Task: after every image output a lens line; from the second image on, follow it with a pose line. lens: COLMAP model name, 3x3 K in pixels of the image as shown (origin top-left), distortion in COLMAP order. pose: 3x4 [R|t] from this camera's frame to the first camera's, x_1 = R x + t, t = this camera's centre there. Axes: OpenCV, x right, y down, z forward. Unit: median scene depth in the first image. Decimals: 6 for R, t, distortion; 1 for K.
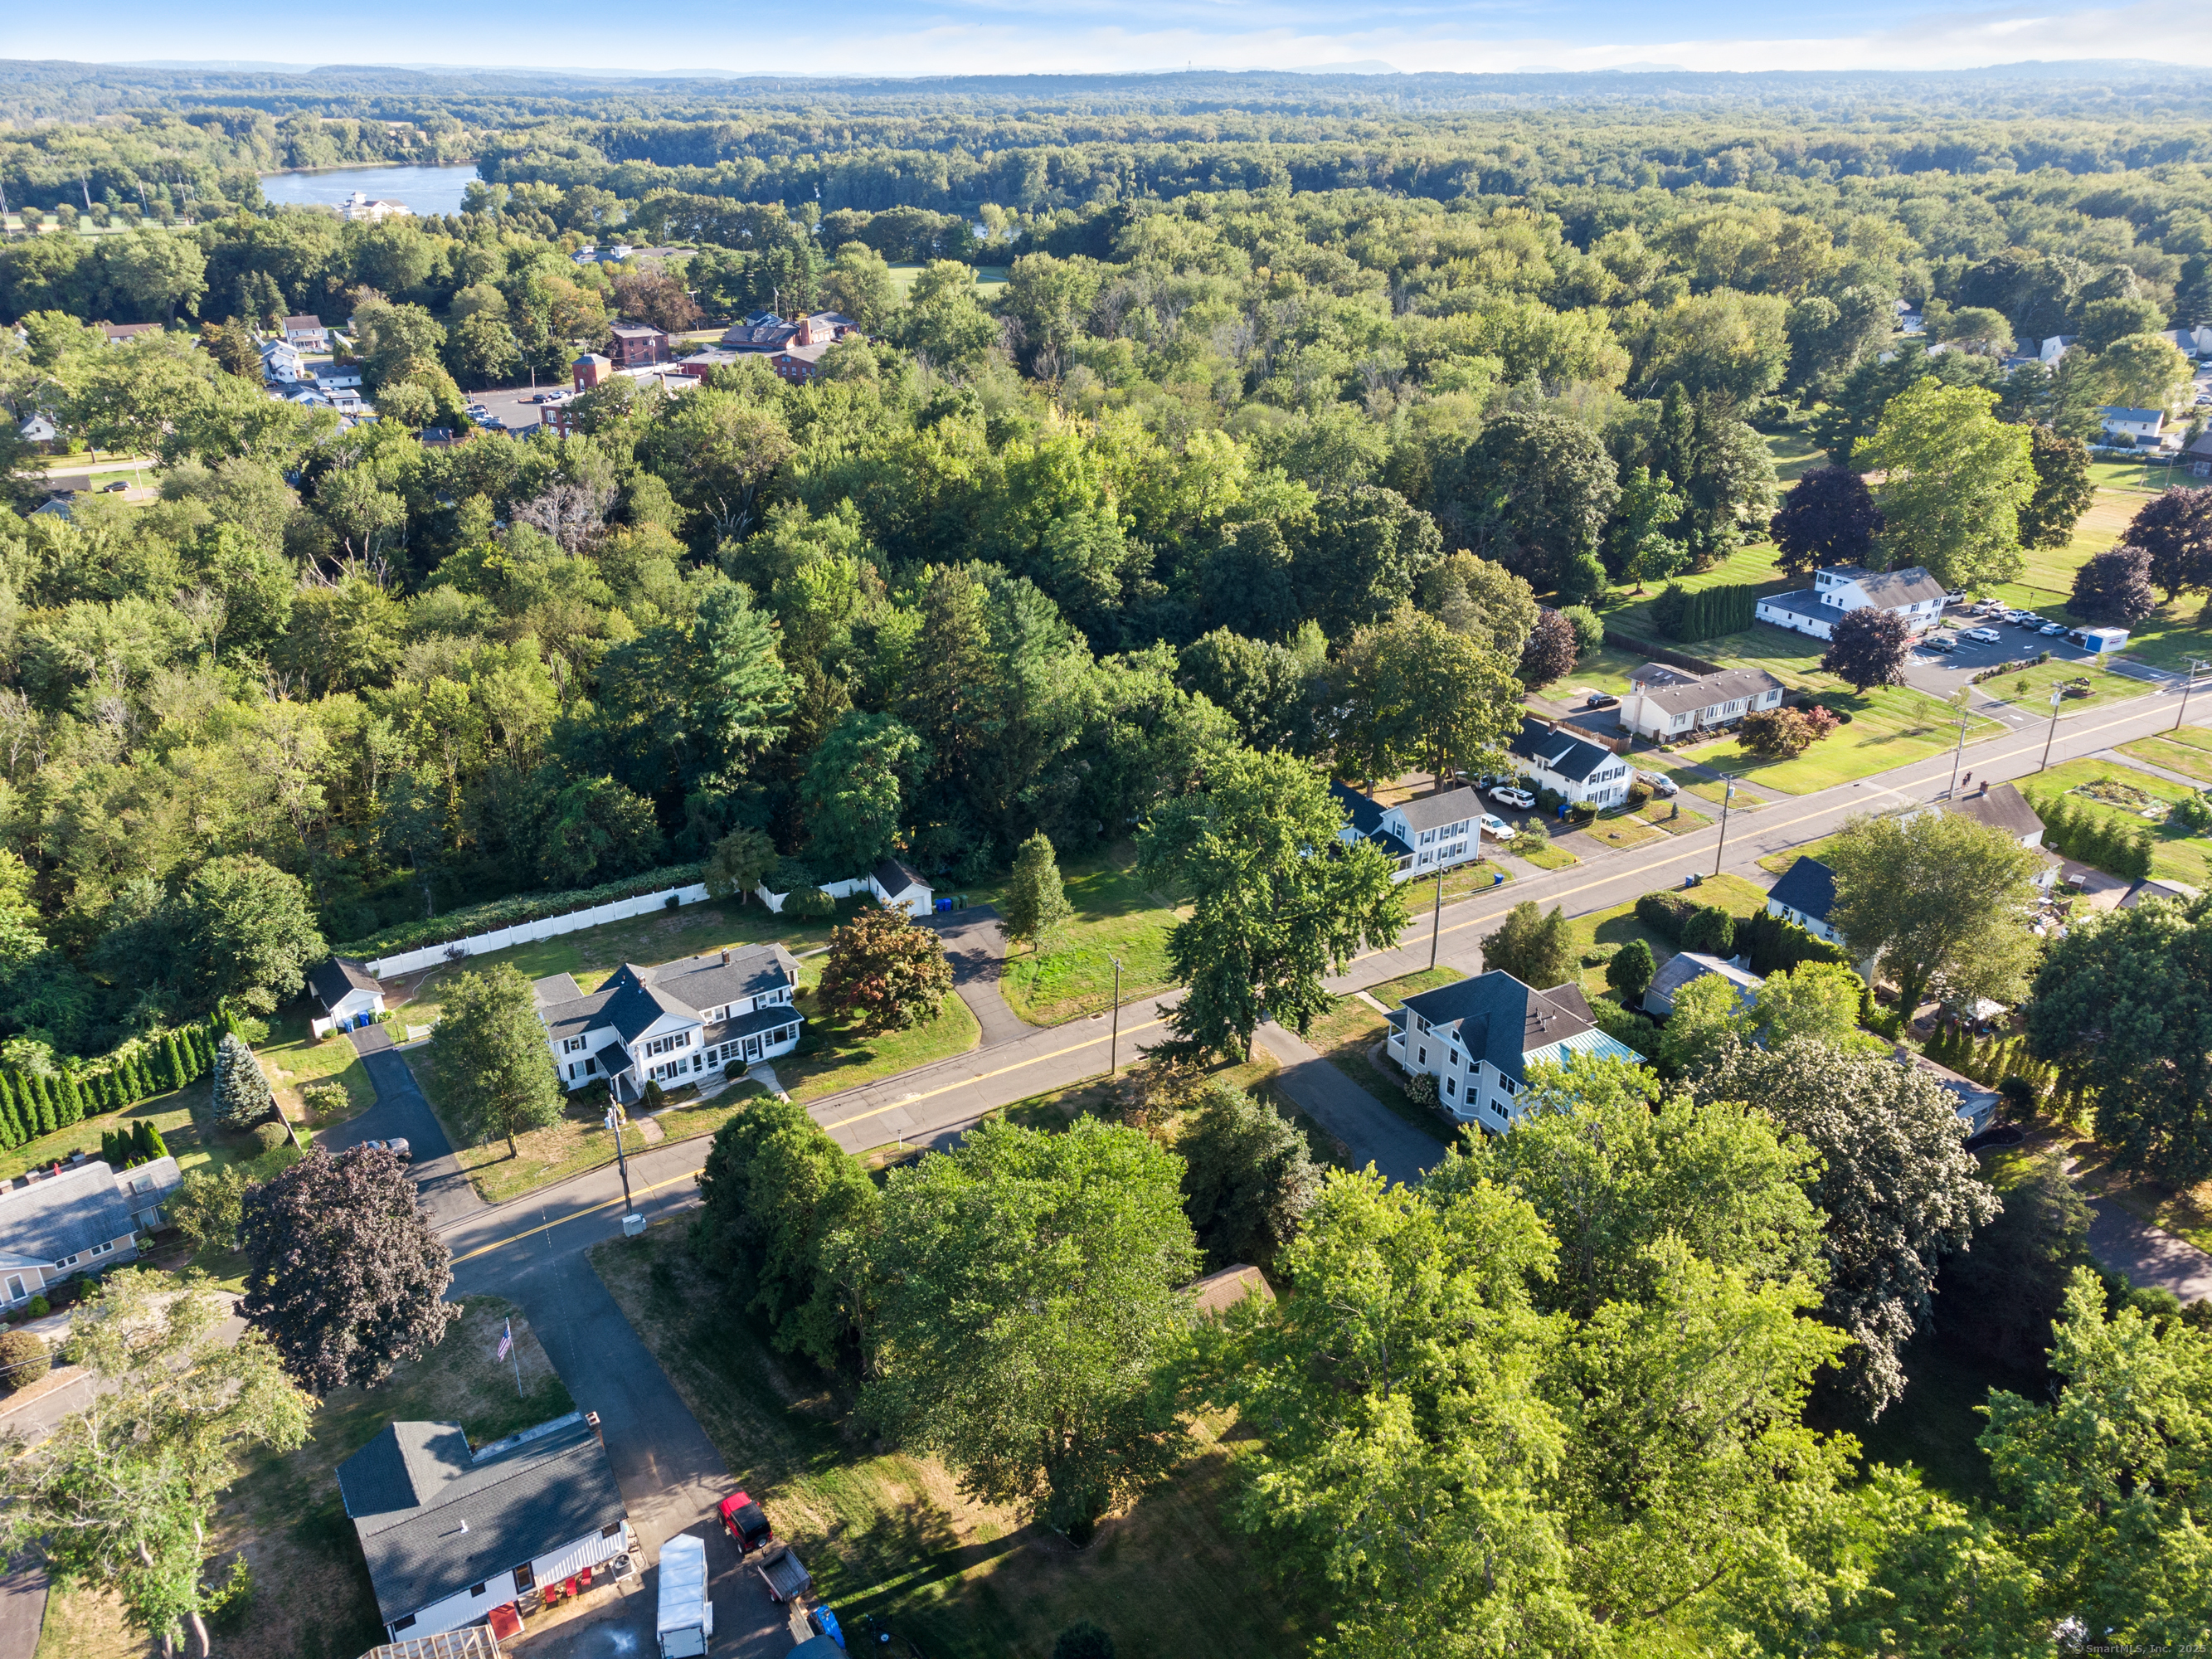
lens RADIAL K [[1597.1, 0, 1106.0], [0, 1597.1, 829.5], [0, 0, 1]] dist [0.024750, -0.000785]
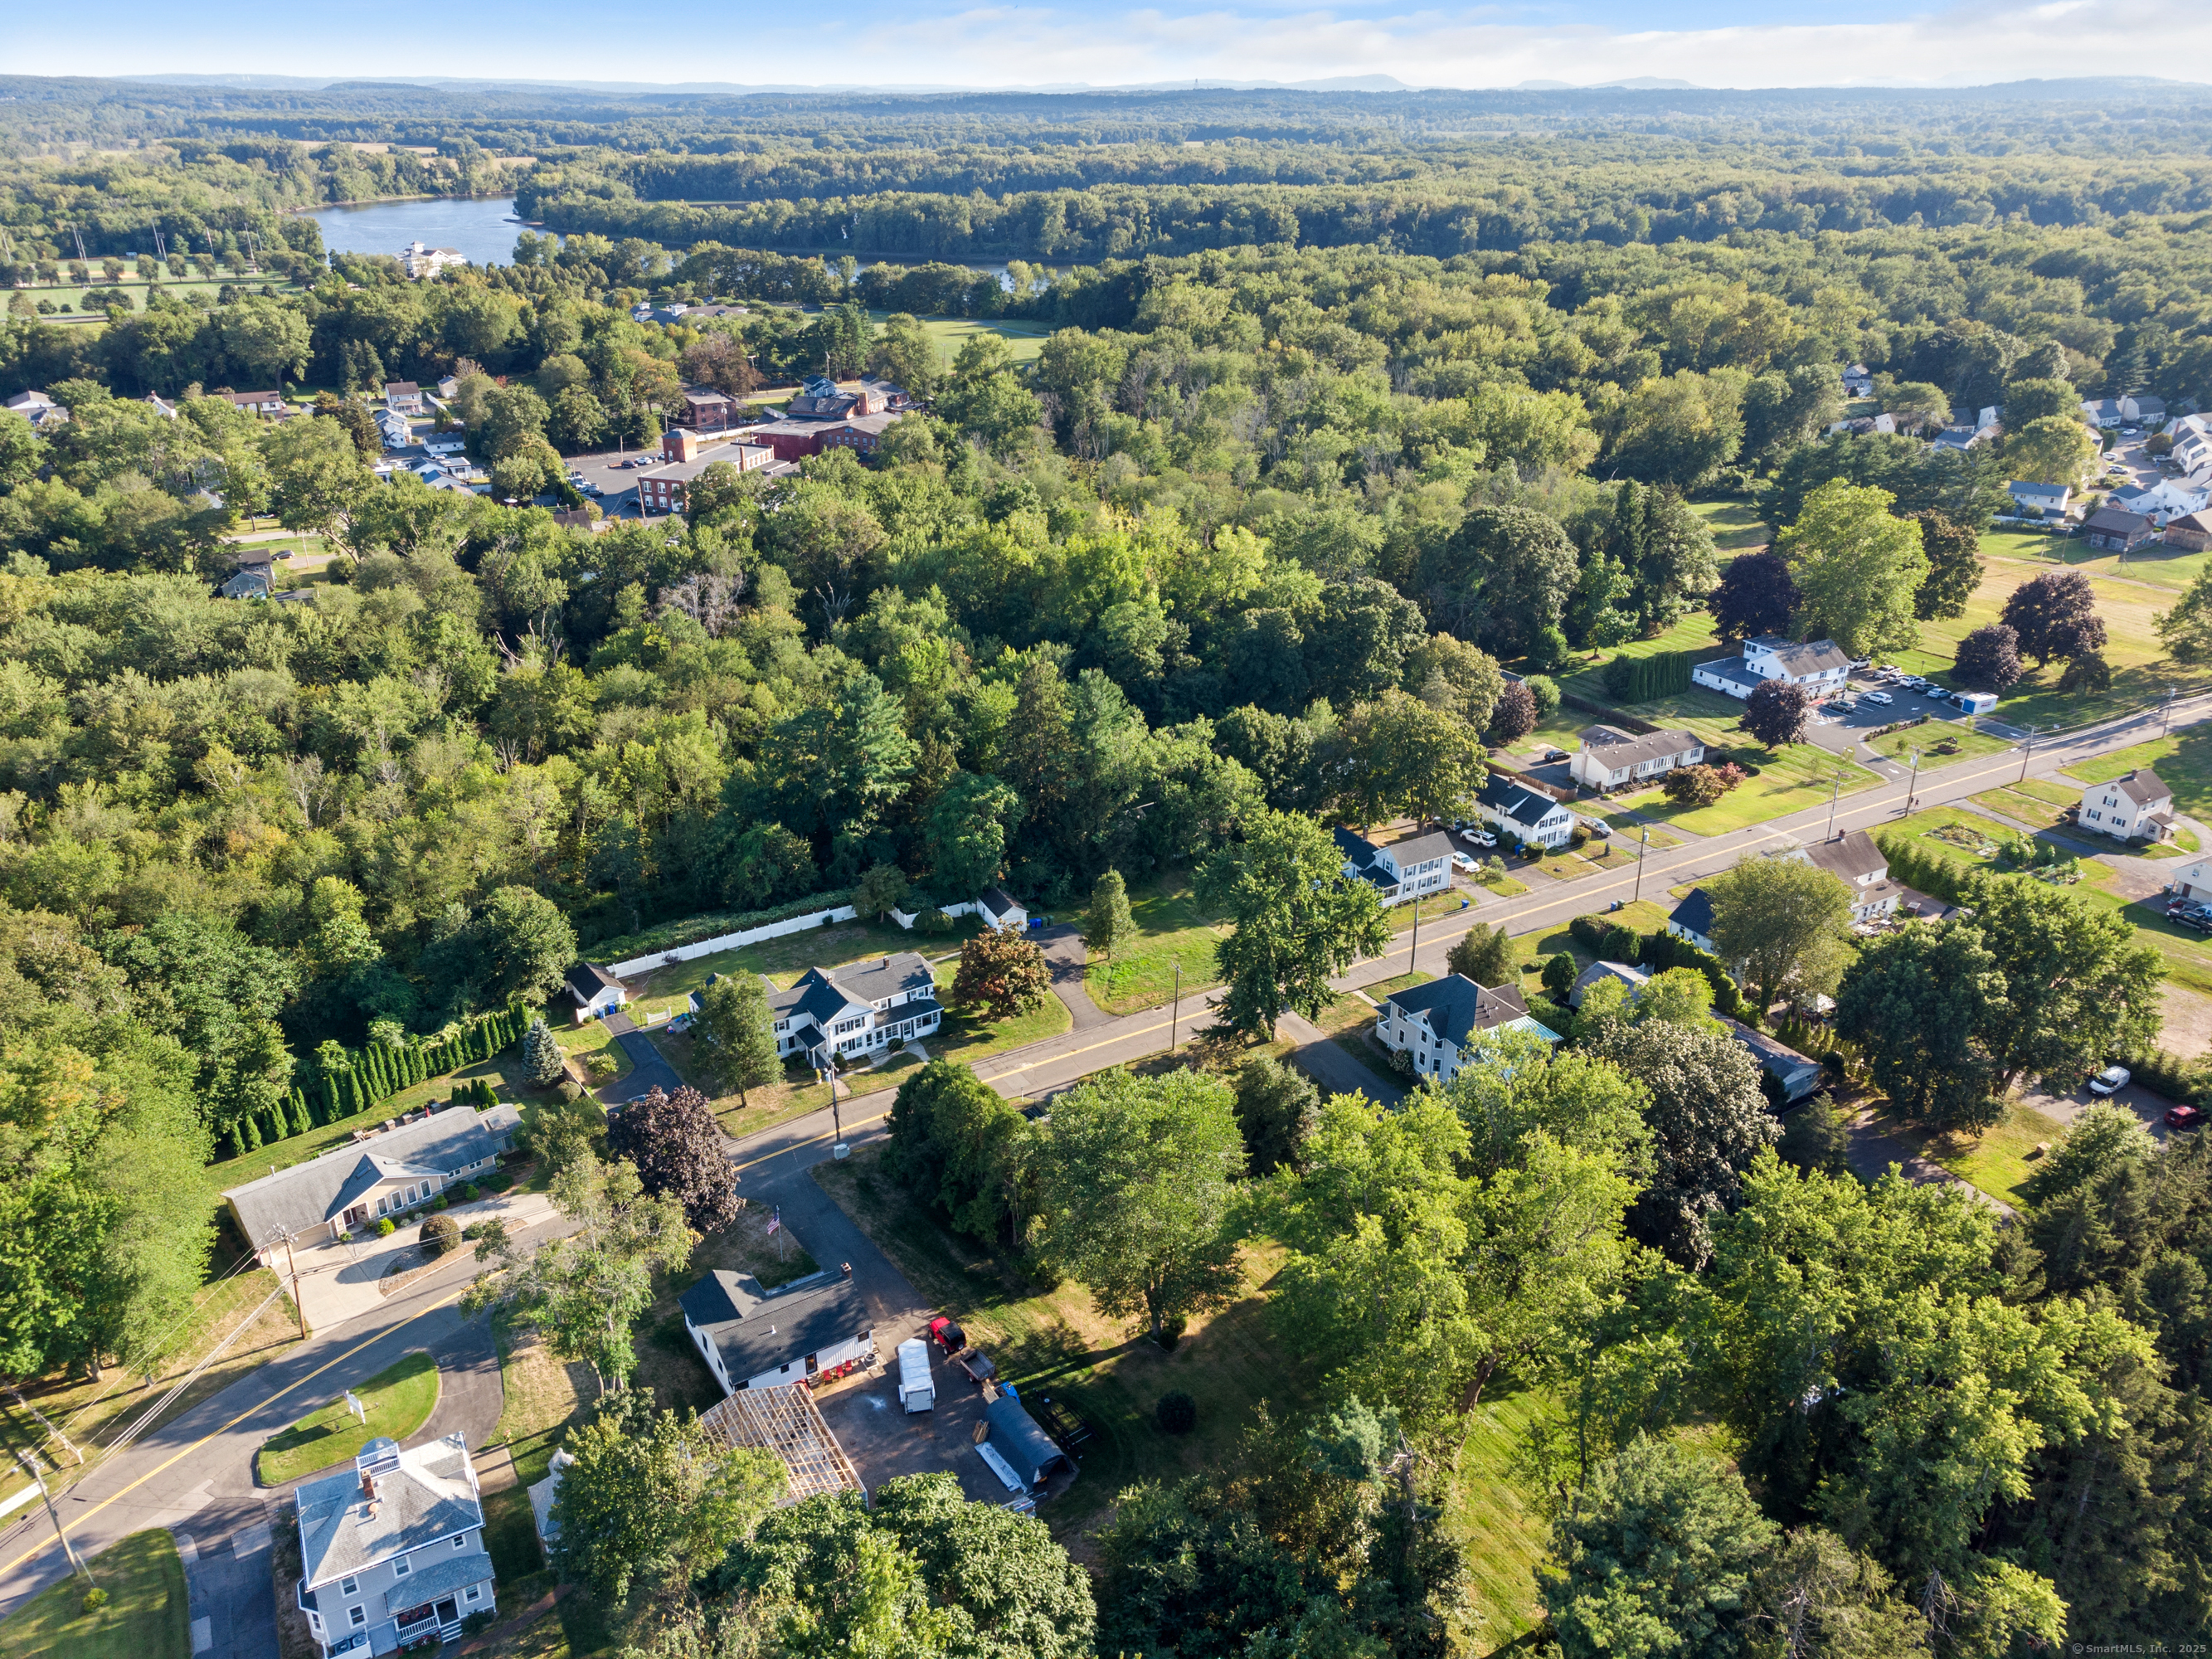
lens RADIAL K [[1565.8, 0, 1106.0], [0, 1565.8, 829.5], [0, 0, 1]] dist [0.064821, -0.084493]
pose [[0.999985, 0.001970, -0.005106, -0.038374], [-0.002006, 0.999973, -0.007055, -0.019964], [0.005092, 0.007065, 0.999962, -0.274207]]
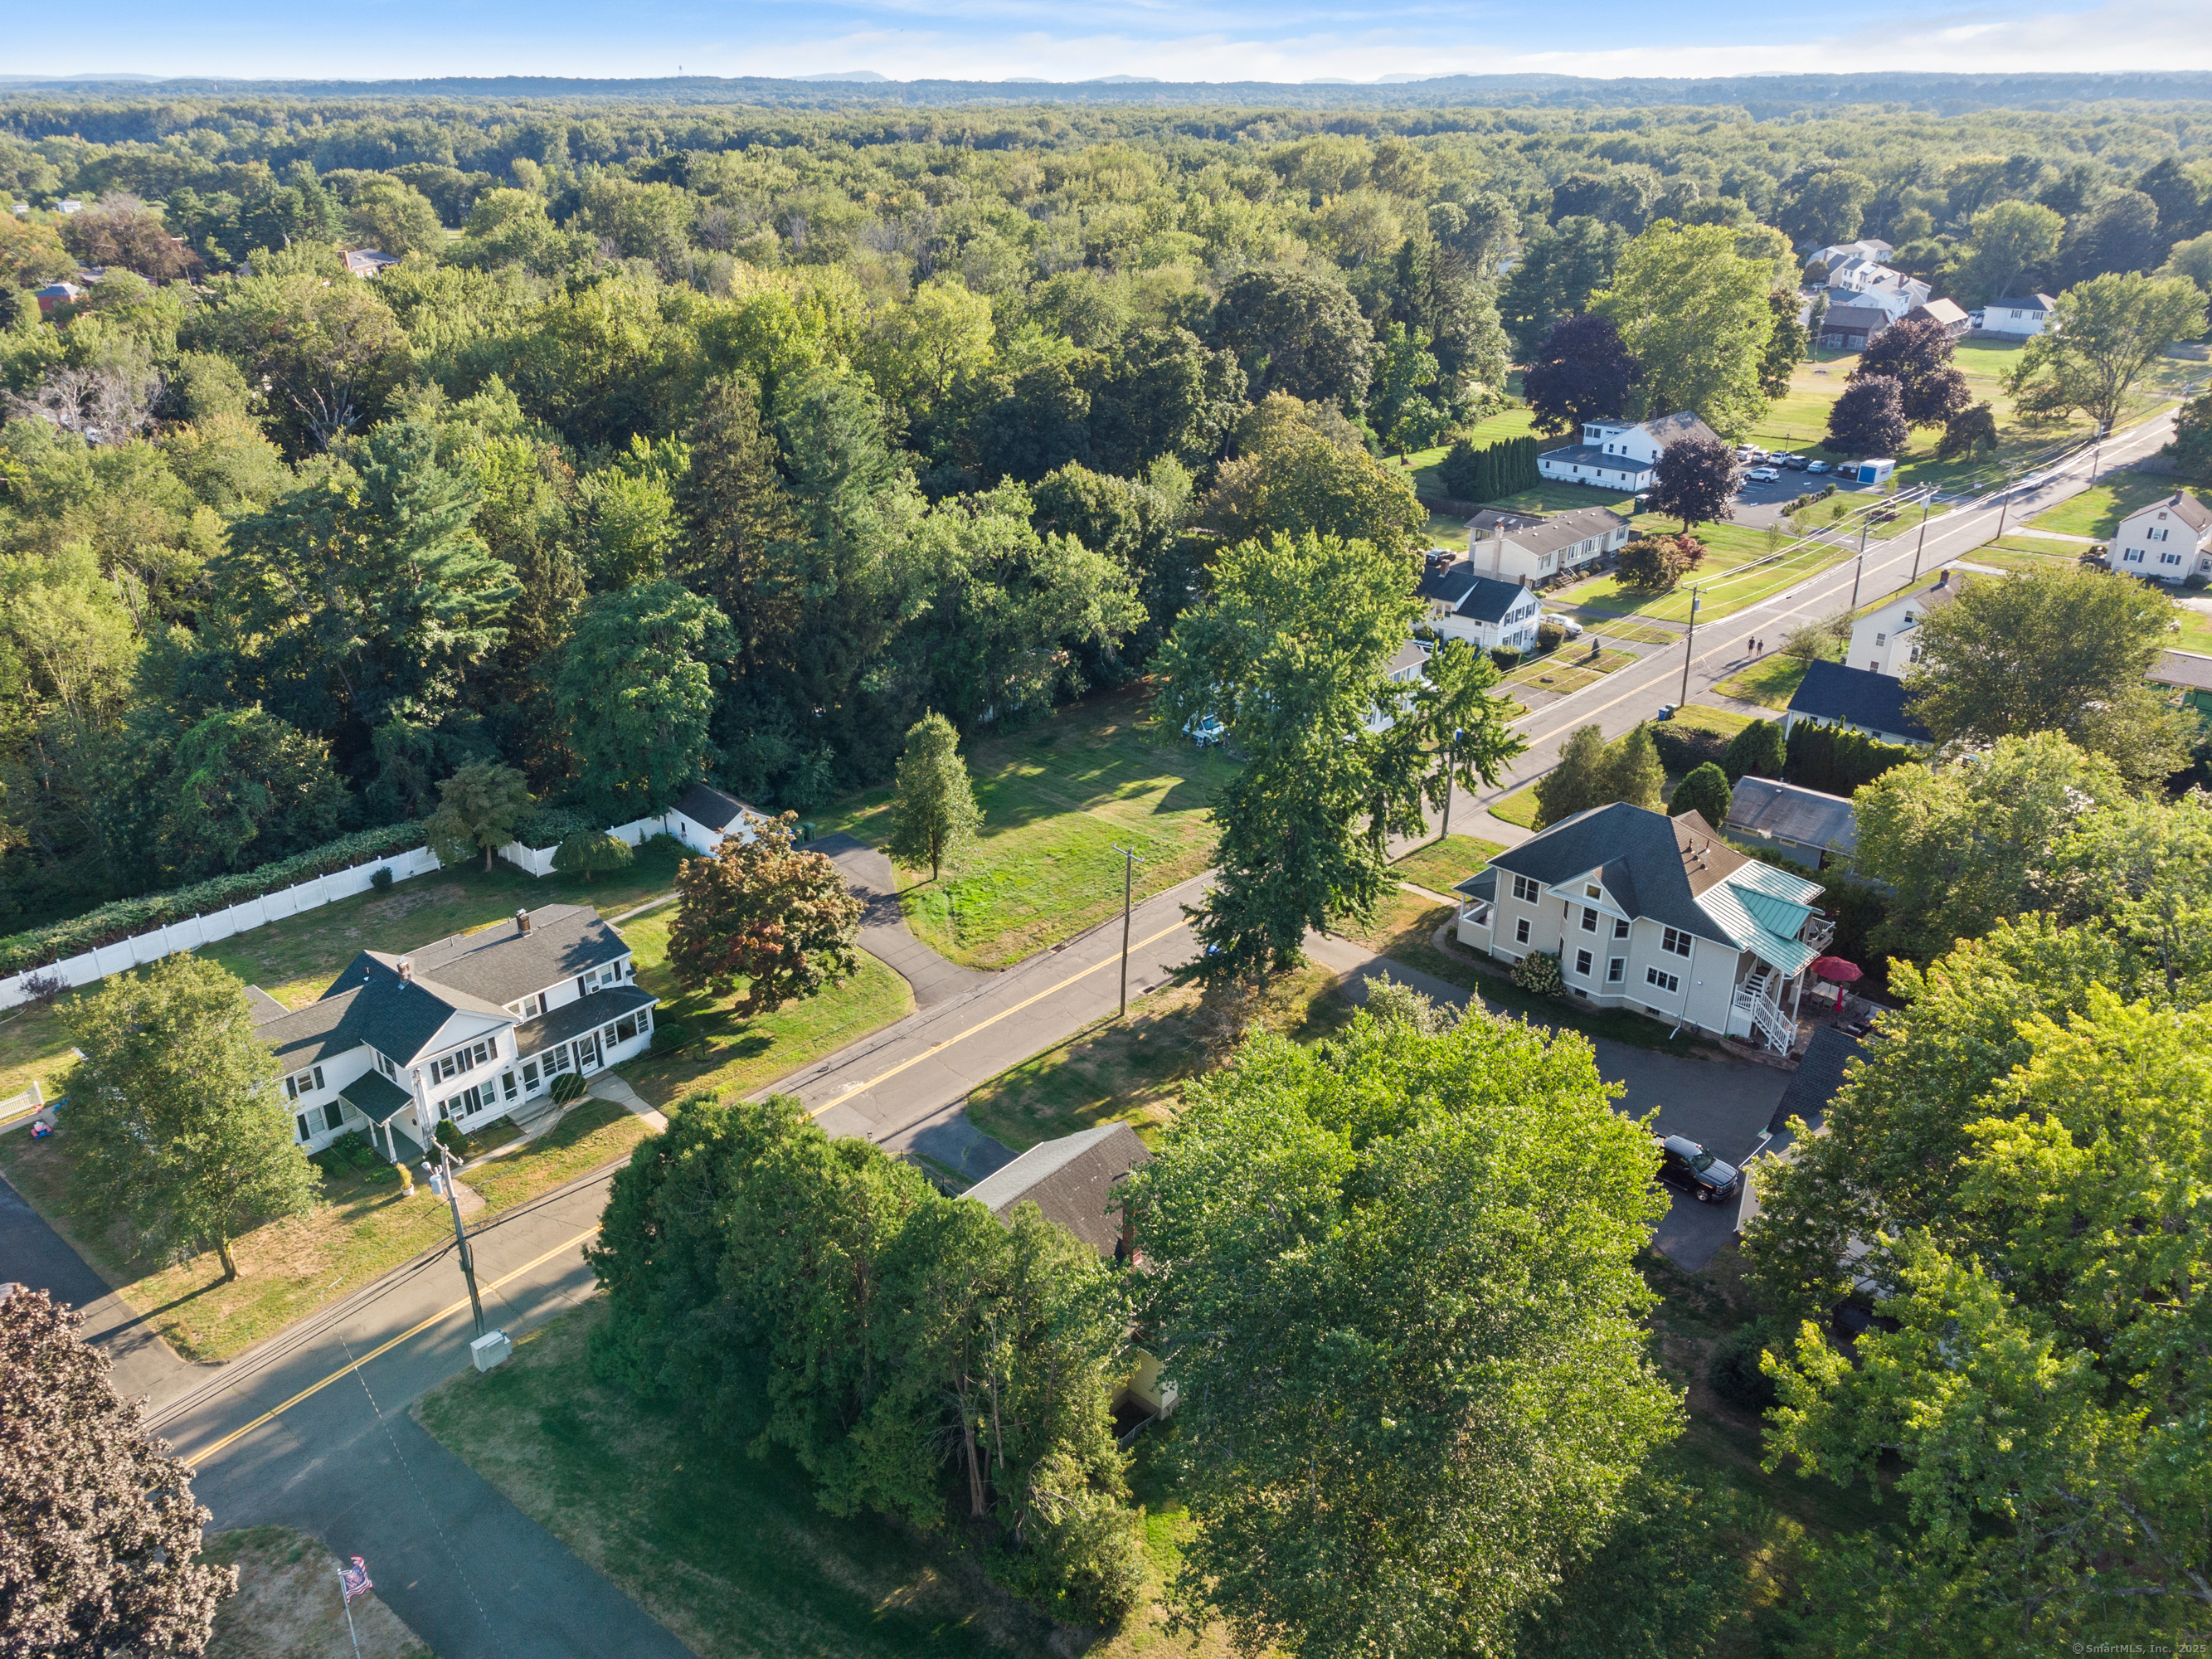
lens RADIAL K [[1613.7, 0, 1106.0], [0, 1613.7, 829.5], [0, 0, 1]] dist [0.009573, 0.007125]
pose [[0.962081, -0.110875, 0.249212, -0.142658], [0.111299, 0.993709, 0.012433, 0.050650], [-0.249023, 0.015776, 0.968369, 0.251883]]
